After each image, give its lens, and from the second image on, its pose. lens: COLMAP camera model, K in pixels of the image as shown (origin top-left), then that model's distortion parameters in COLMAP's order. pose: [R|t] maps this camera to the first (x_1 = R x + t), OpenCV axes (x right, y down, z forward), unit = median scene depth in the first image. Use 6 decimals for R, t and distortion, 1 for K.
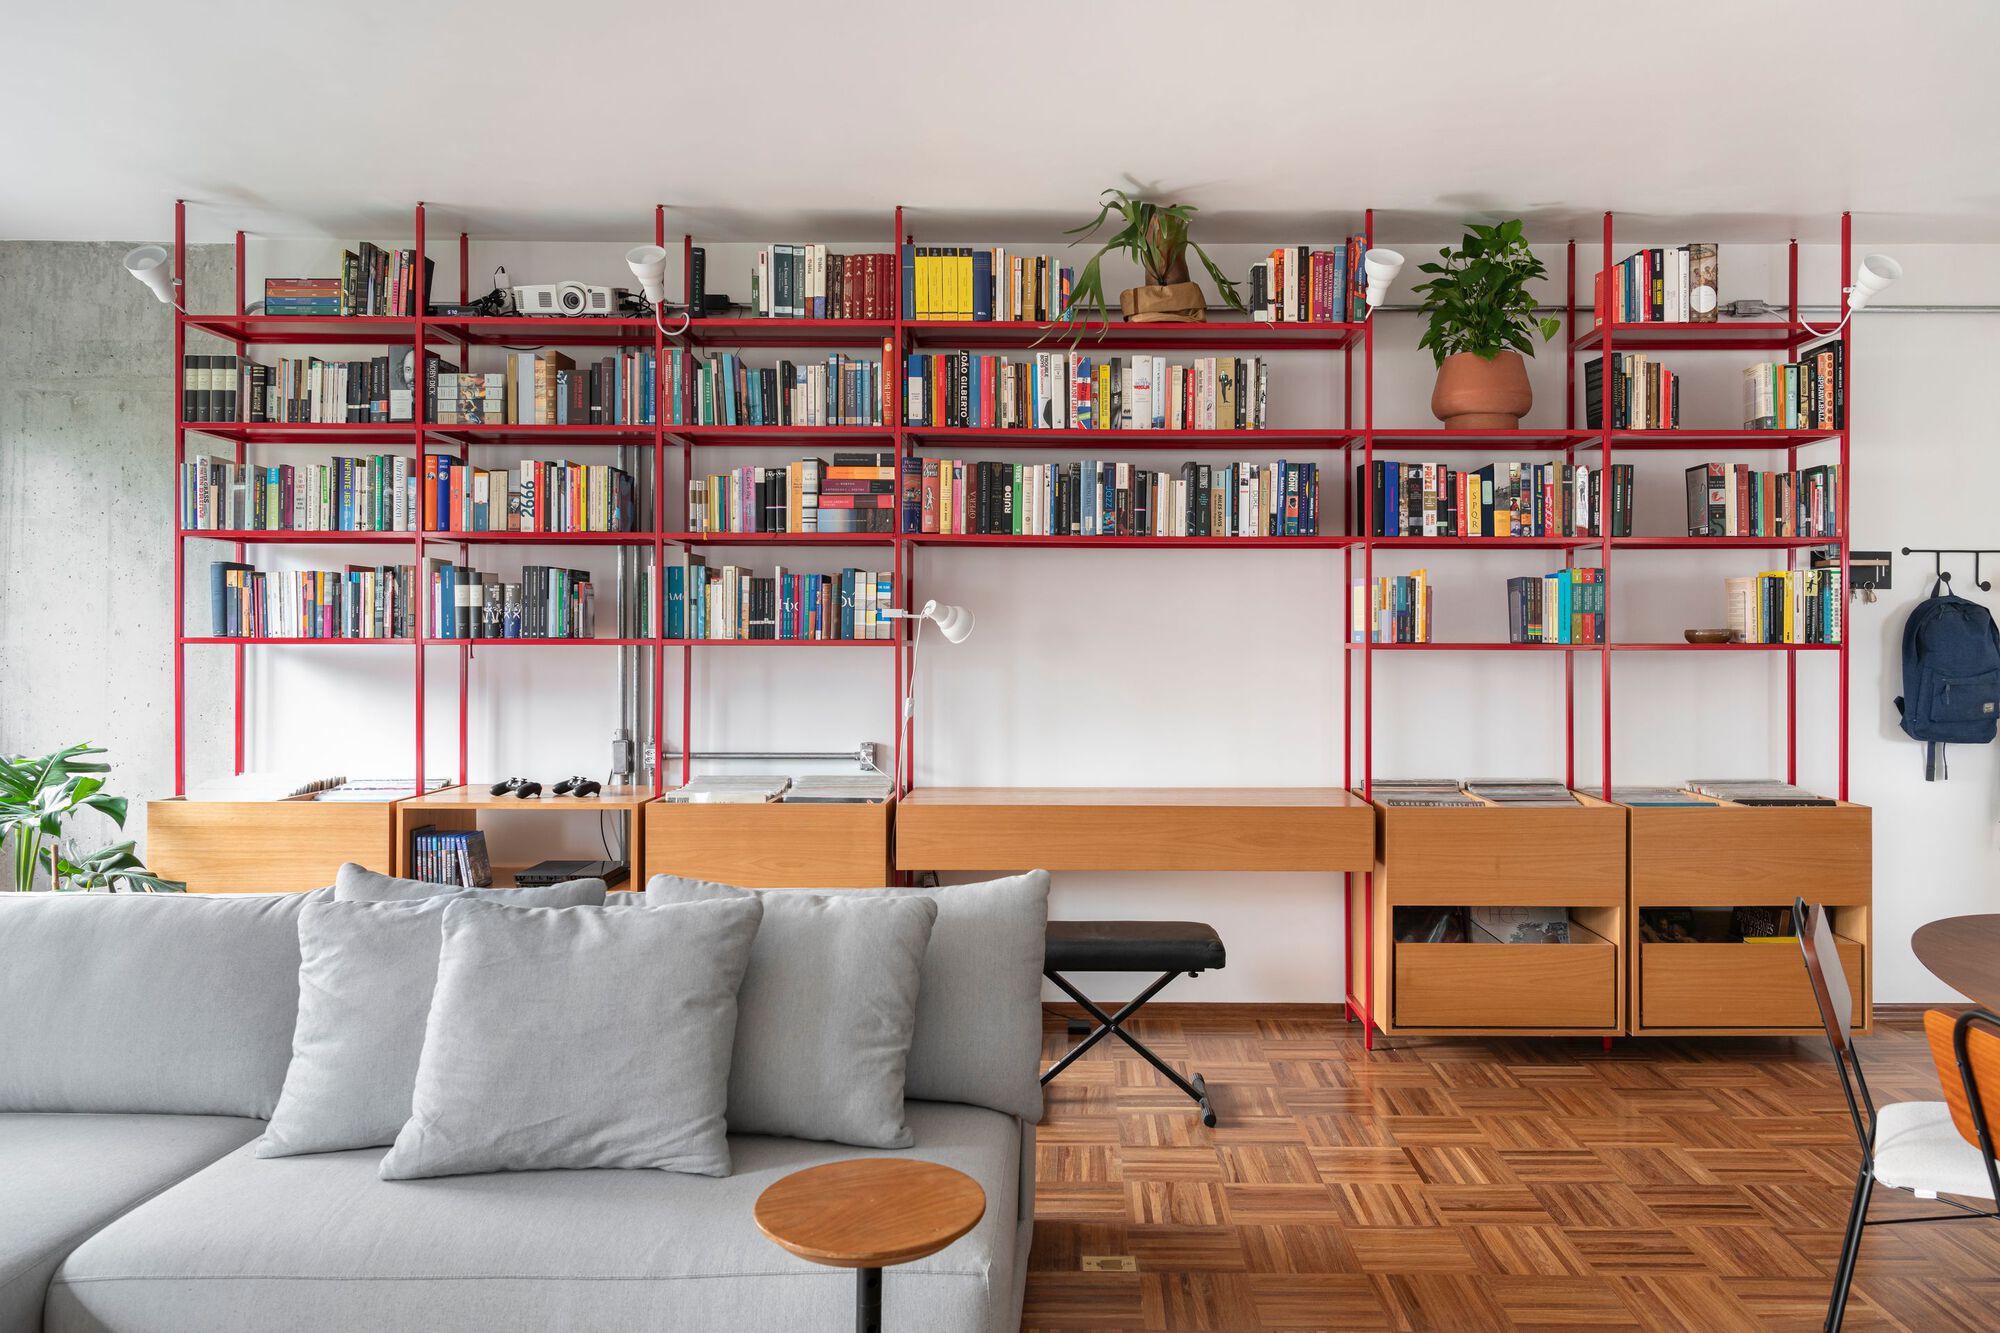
lens RADIAL K [[1364.3, 0, 1068.3], [0, 1364.3, 648.4], [0, 0, 1]] dist [0.009496, -0.003005]
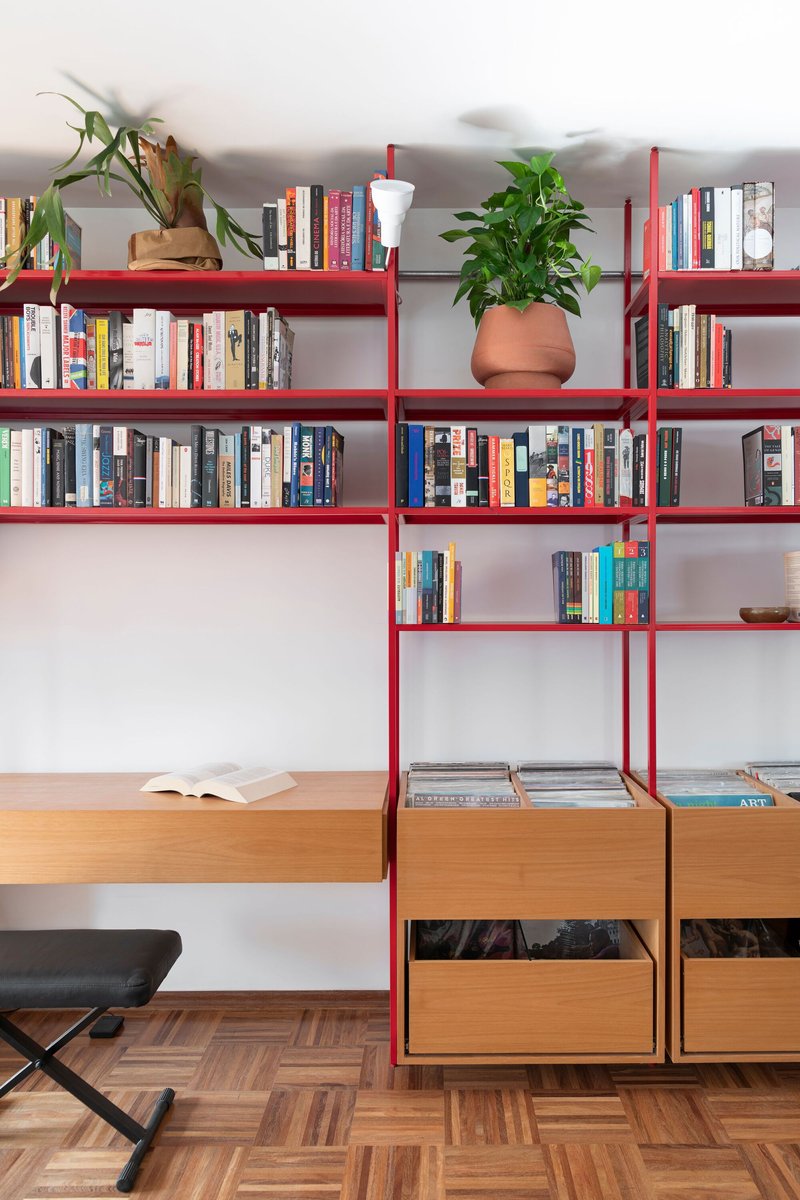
lens RADIAL K [[828.7, 0, 431.0], [0, 828.7, 625.4], [0, 0, 1]] dist [0.009172, -0.000099]
pose [[0.999990, -0.003738, 0.002630, 0.244602], [0.003693, 0.999847, 0.017088, -0.012353], [-0.002694, -0.017078, 0.999851, 0.444380]]
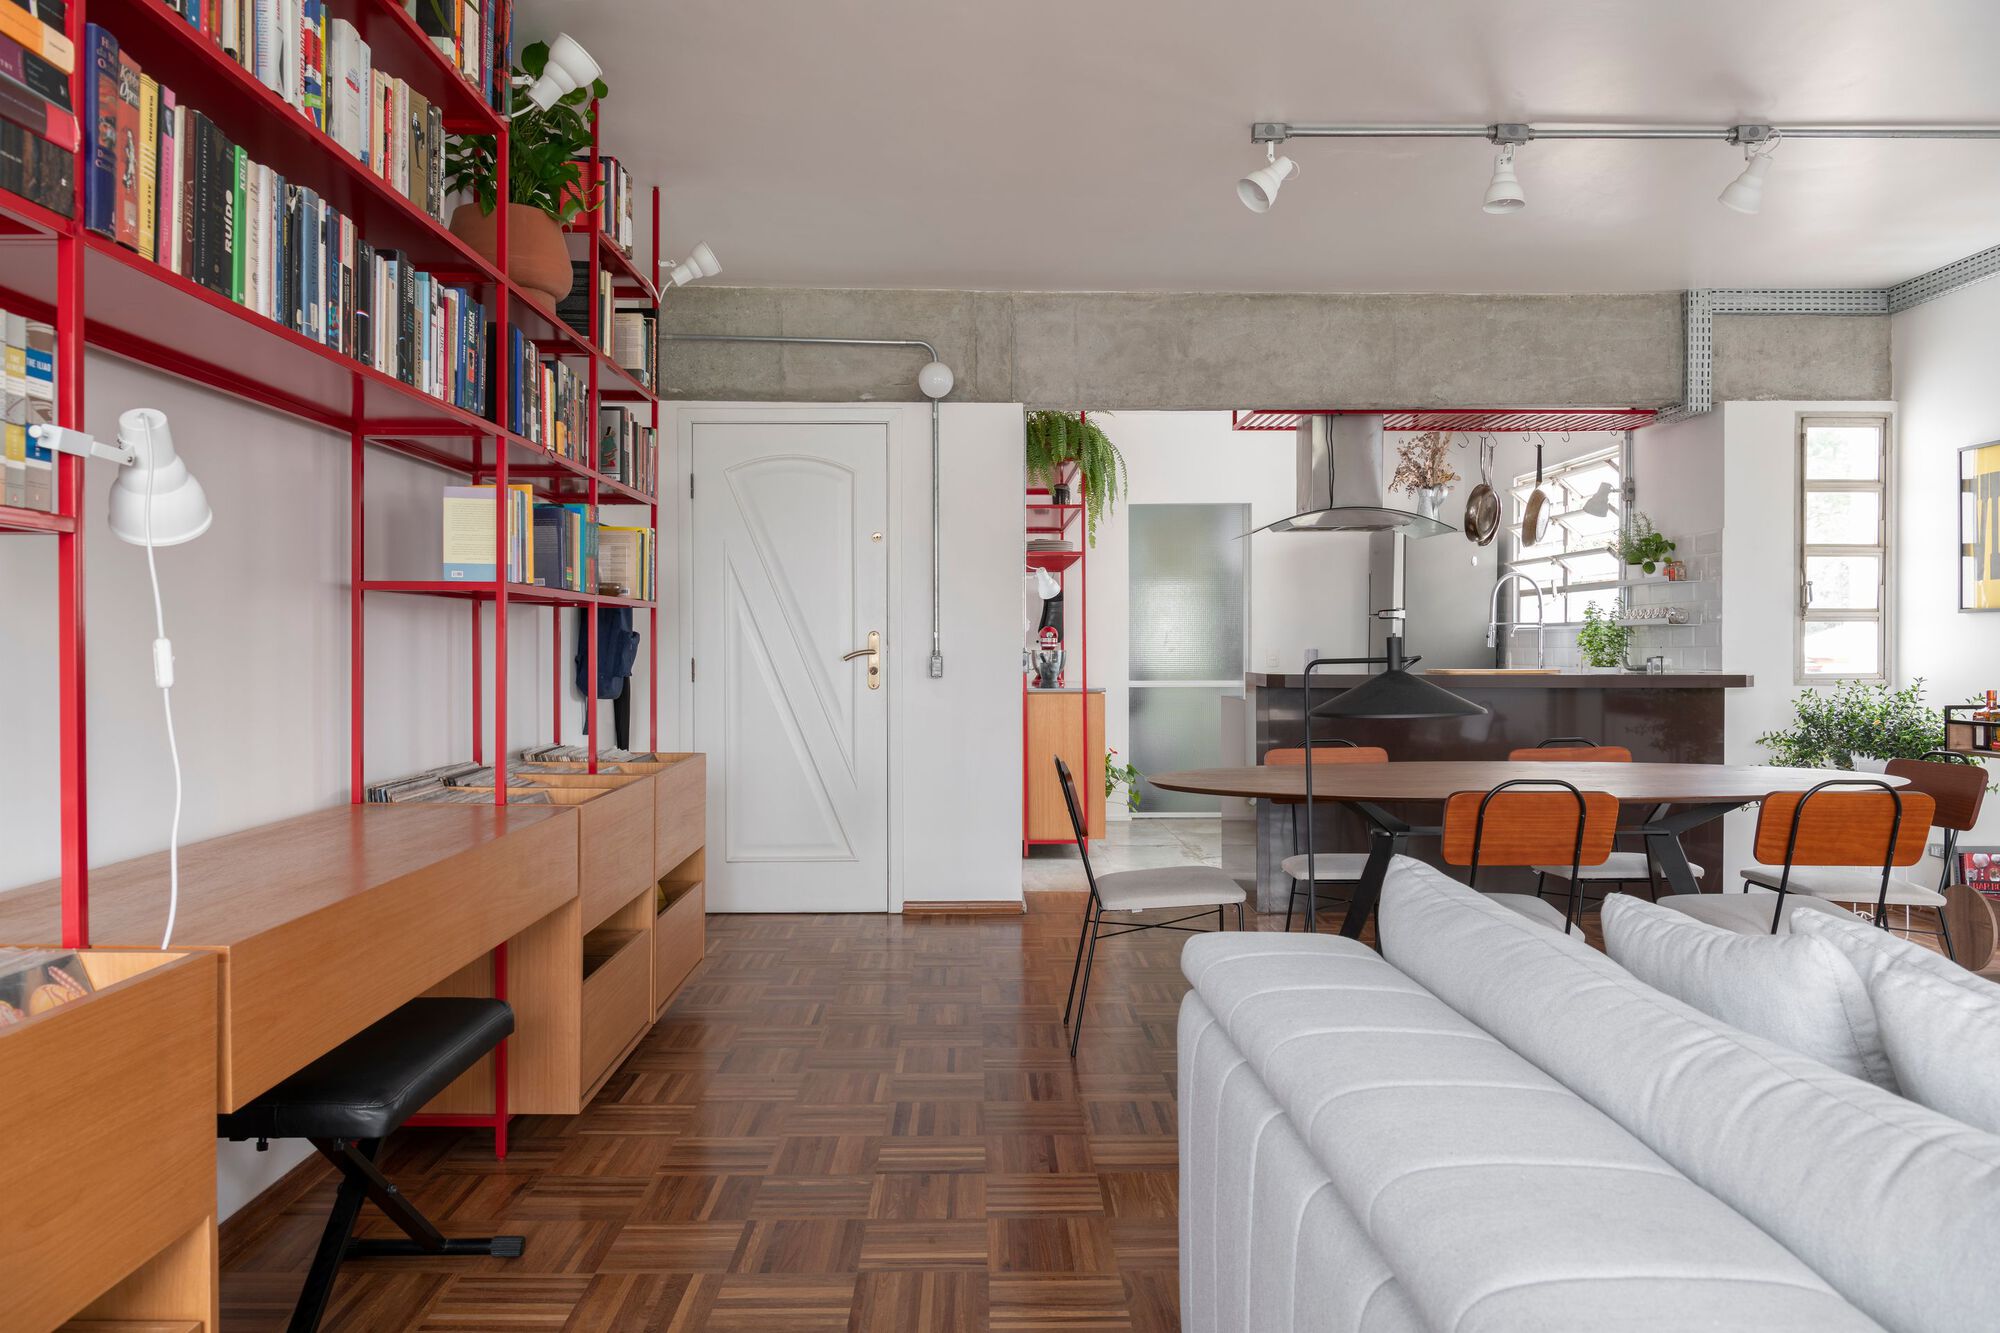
lens RADIAL K [[1394.9, 0, 1000.0], [0, 1394.9, 666.5], [0, 0, 1]] dist [-0.002488, -0.011638]
pose [[-0.014265, -0.017086, 0.999752, -0.502557], [-0.004082, 0.999847, 0.017030, 0.026691], [-0.999890, -0.003838, -0.014333, 0.755739]]
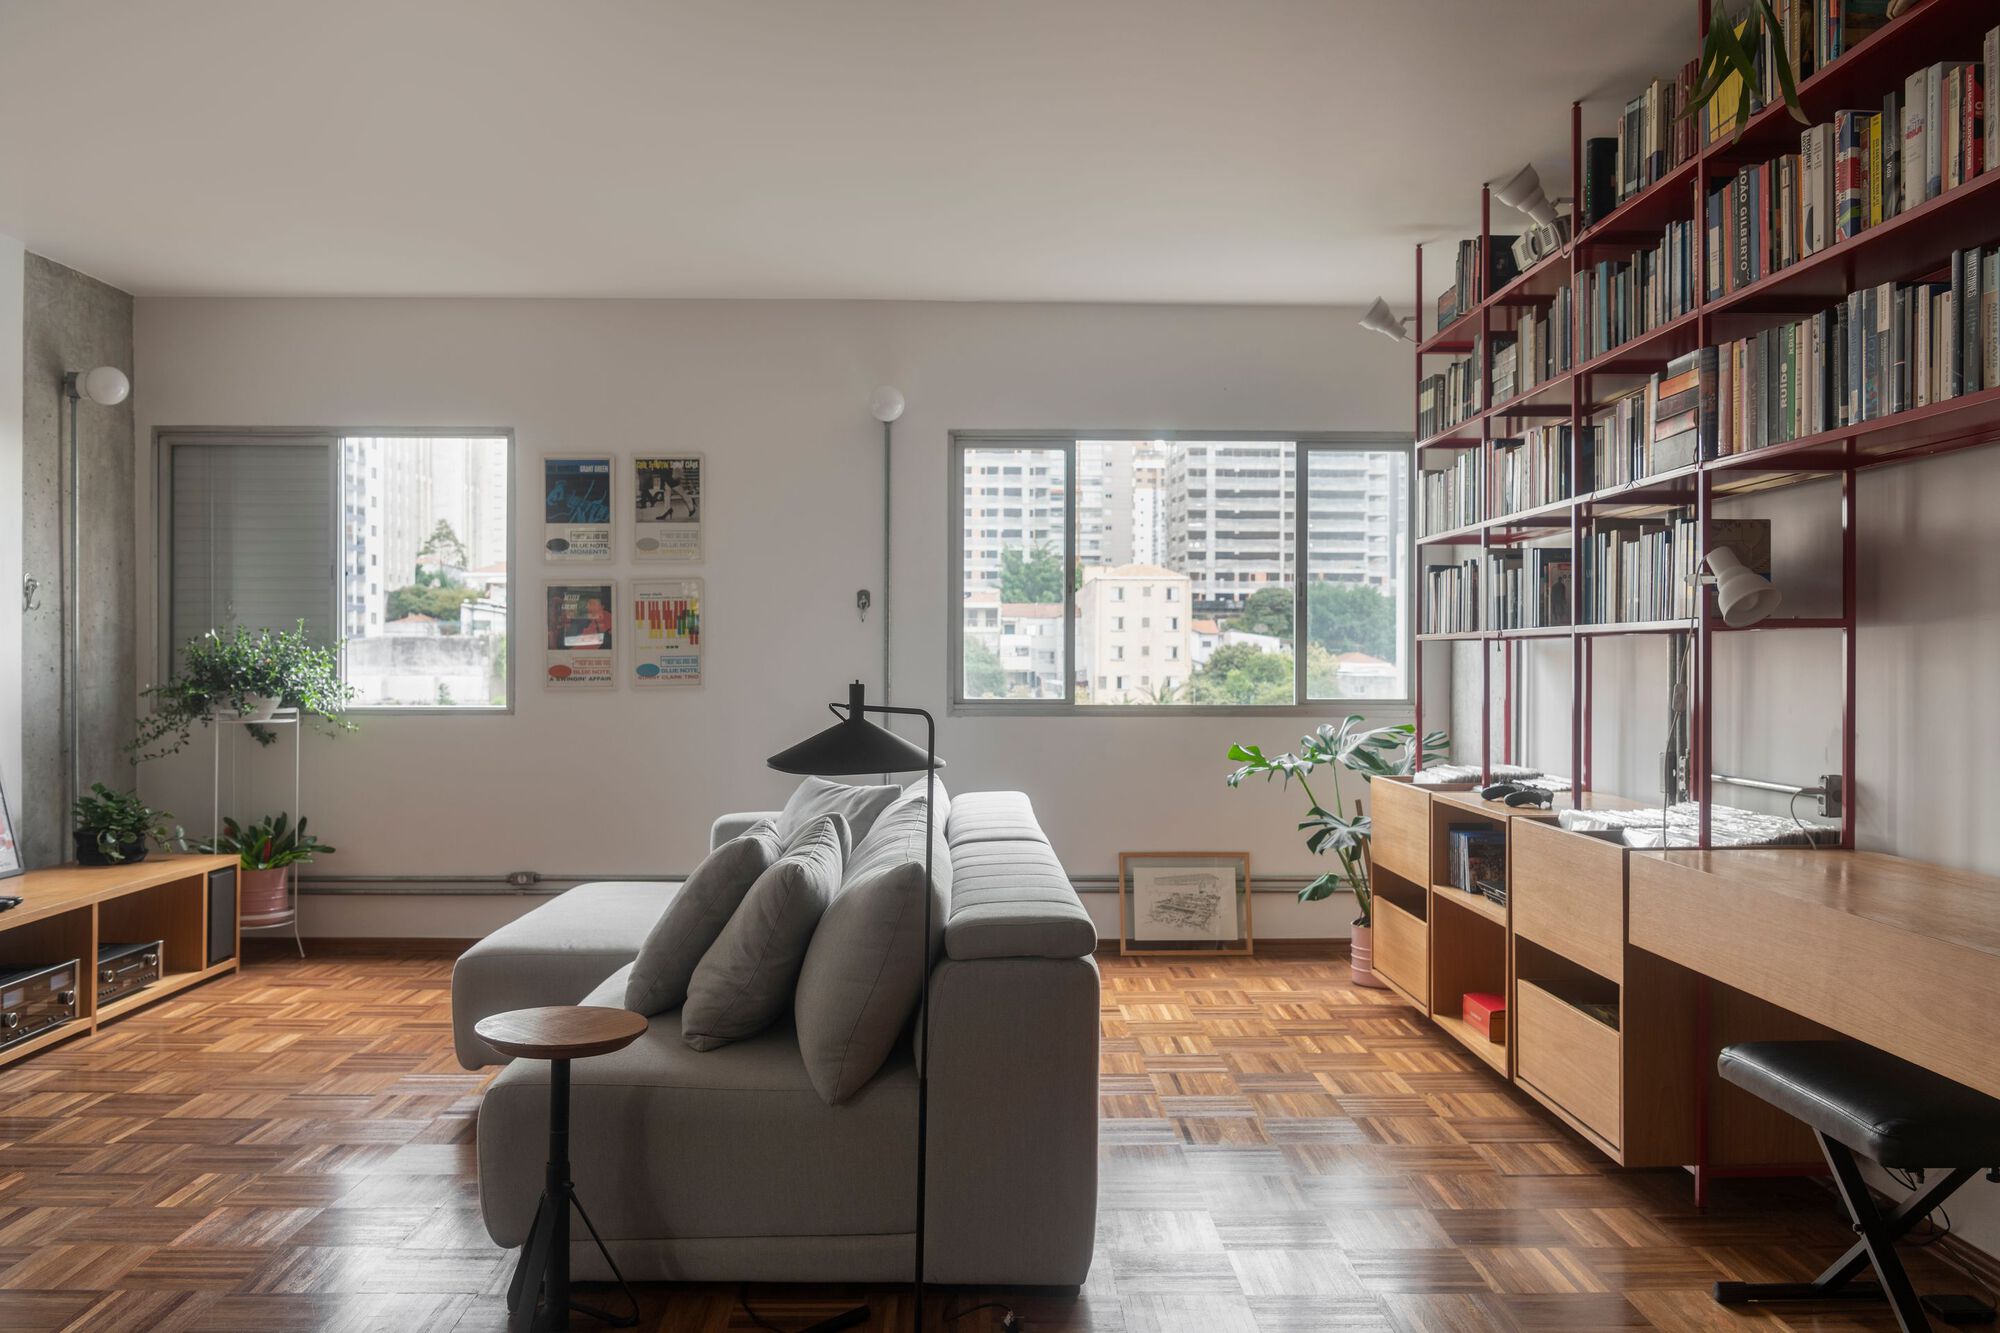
lens RADIAL K [[1664.4, 0, 1000.0], [0, 1664.4, 666.5], [0, 0, 1]] dist [-0.008611, -0.009735]
pose [[0.017185, -0.001236, -0.999852, 0.700974], [-0.000248, 0.999999, -0.001241, 0.019272], [0.999852, 0.000269, 0.017184, 0.632547]]
